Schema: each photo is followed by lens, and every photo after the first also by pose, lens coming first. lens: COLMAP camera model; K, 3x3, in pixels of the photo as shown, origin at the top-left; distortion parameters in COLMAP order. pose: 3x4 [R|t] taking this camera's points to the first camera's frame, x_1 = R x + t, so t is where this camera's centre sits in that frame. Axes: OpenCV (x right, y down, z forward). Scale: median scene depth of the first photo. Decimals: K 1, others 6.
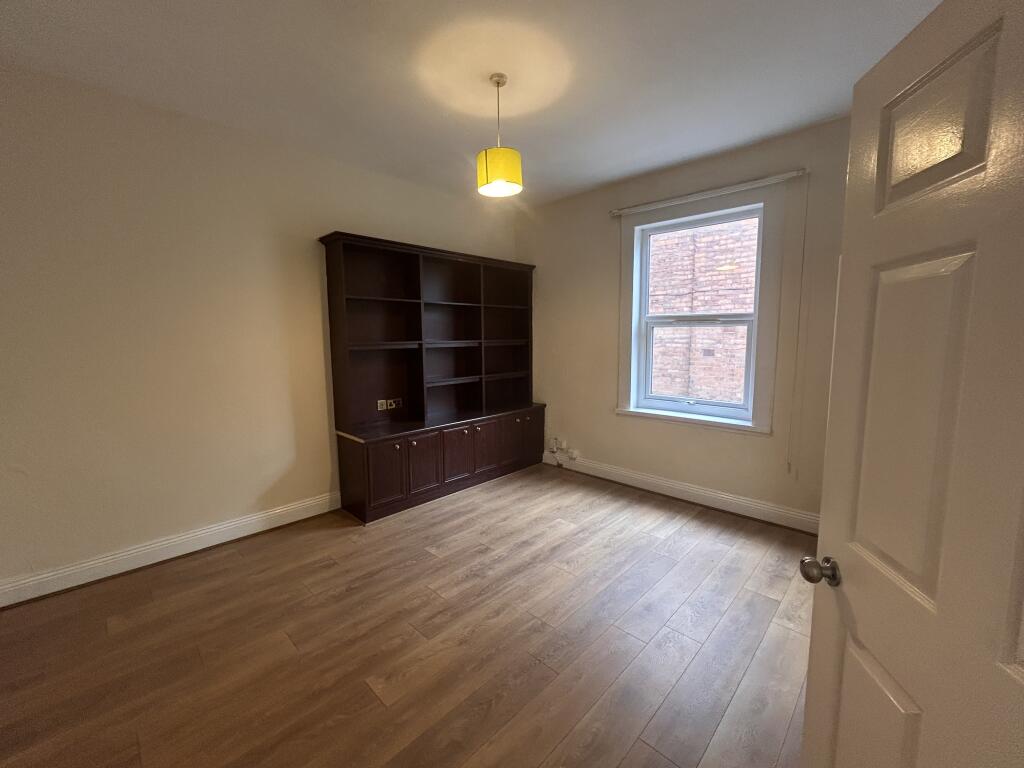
lens RADIAL K [[415.9, 0, 512.0], [0, 415.9, 382.3], [0, 0, 1]] dist [-0.000225, 0.000025]
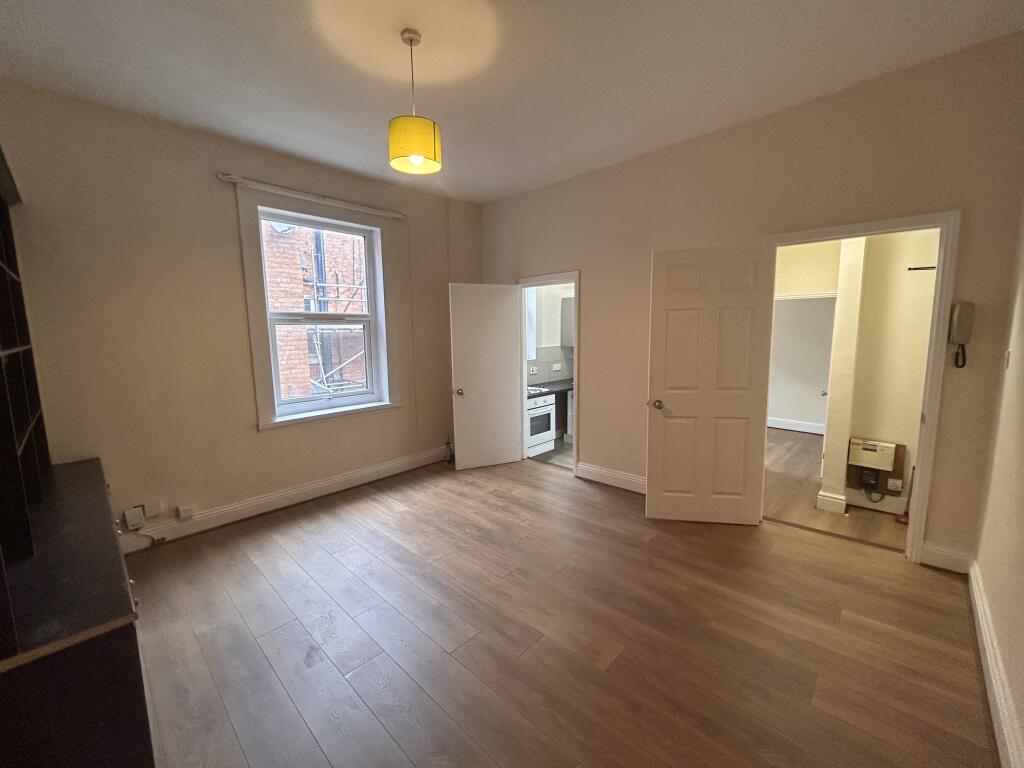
lens RADIAL K [[415.9, 0, 513.5], [0, 415.9, 383.1], [0, 0, 1]] dist [-0.000225, 0.000025]
pose [[-0.010970, -0.122160, 0.992450, -0.688982], [0.125423, 0.984503, 0.122568, -0.066110], [-0.992043, 0.125821, 0.004522, 0.612405]]
